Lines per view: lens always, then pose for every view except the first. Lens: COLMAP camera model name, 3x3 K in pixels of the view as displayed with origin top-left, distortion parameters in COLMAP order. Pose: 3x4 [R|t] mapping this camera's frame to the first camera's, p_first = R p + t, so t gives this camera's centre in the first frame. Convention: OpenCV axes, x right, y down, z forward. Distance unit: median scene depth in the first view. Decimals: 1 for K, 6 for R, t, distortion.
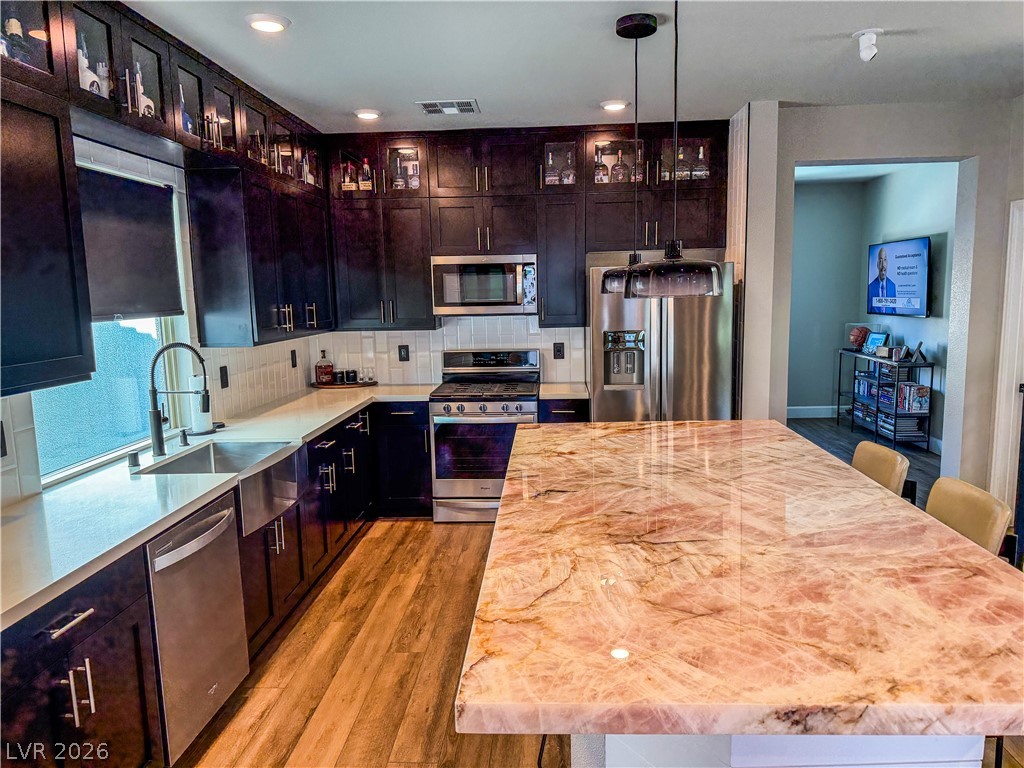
lens RADIAL K [[721.0, 0, 512.0], [0, 721.0, 384.0], [0, 0, 1]] dist [0.069471, -0.092393]
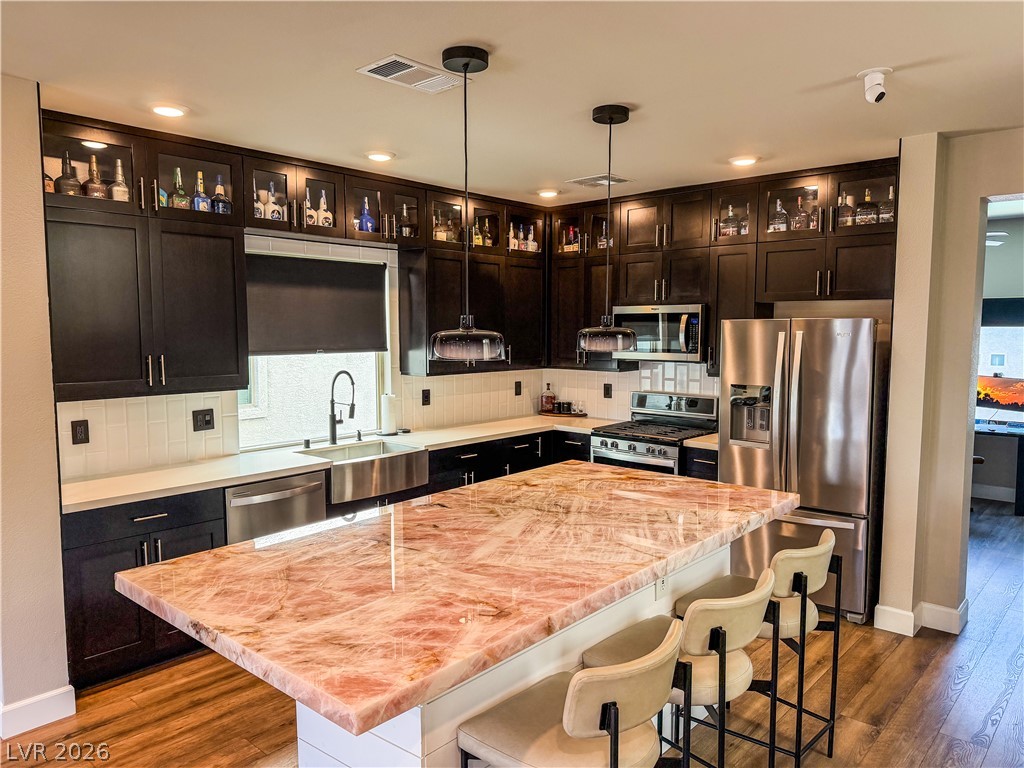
lens RADIAL K [[721.0, 0, 512.0], [0, 721.0, 384.0], [0, 0, 1]] dist [0.069471, -0.092393]
pose [[0.778138, 0.073178, -0.623815, 0.927989], [-0.098976, 0.995067, -0.006733, -0.066931], [0.620245, 0.066982, 0.781543, 0.069452]]
